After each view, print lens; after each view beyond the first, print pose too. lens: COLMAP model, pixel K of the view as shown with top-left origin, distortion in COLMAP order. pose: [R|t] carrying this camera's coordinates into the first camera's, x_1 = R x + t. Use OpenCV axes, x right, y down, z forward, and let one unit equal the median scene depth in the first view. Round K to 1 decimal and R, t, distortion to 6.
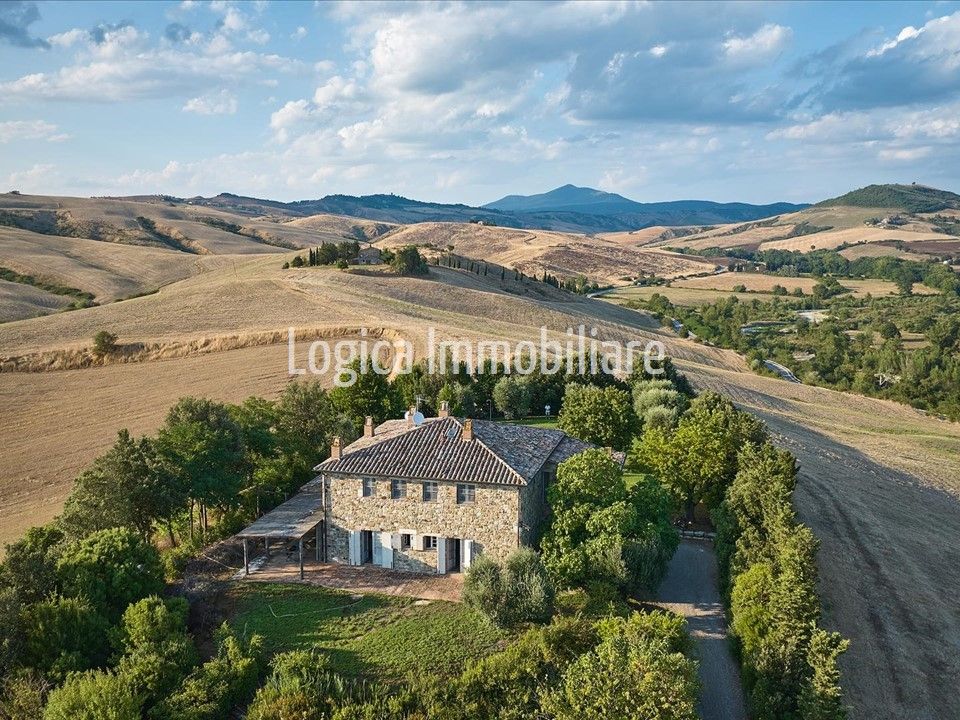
lens RADIAL K [[883.5, 0, 480.3], [0, 883.5, 360.7], [0, 0, 1]] dist [-0.032433, 0.000000]
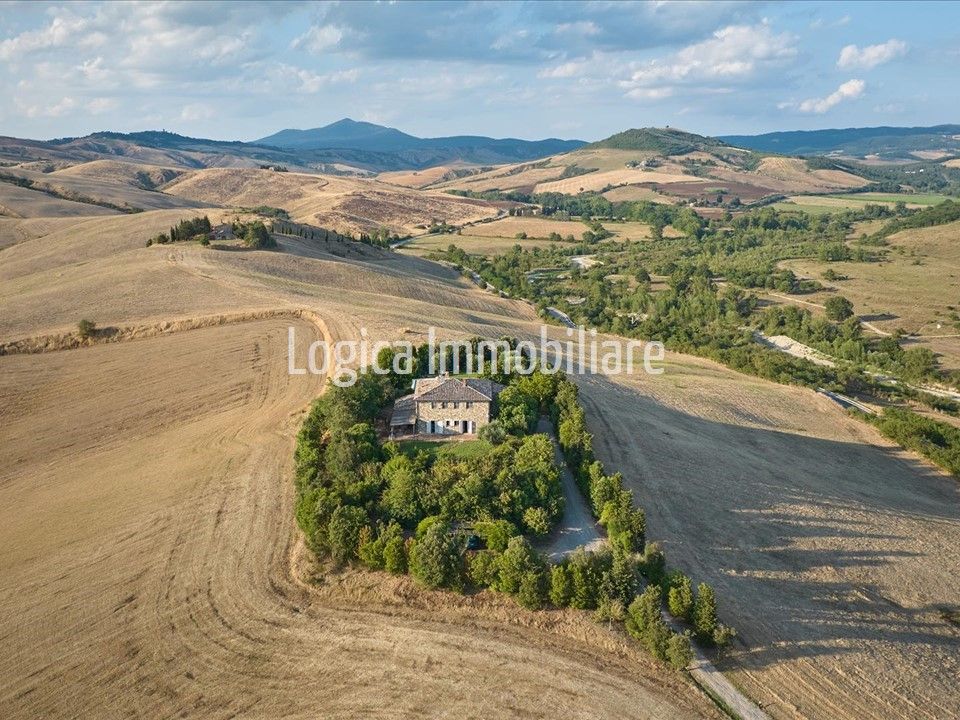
lens RADIAL K [[883.5, 0, 479.3], [0, 883.5, 362.1], [0, 0, 1]] dist [-0.032433, 0.000000]
pose [[0.969941, -0.054443, 0.237172, -0.057561], [0.036336, 0.996128, 0.080060, -0.019017], [-0.240613, -0.069036, 0.968163, -0.155766]]
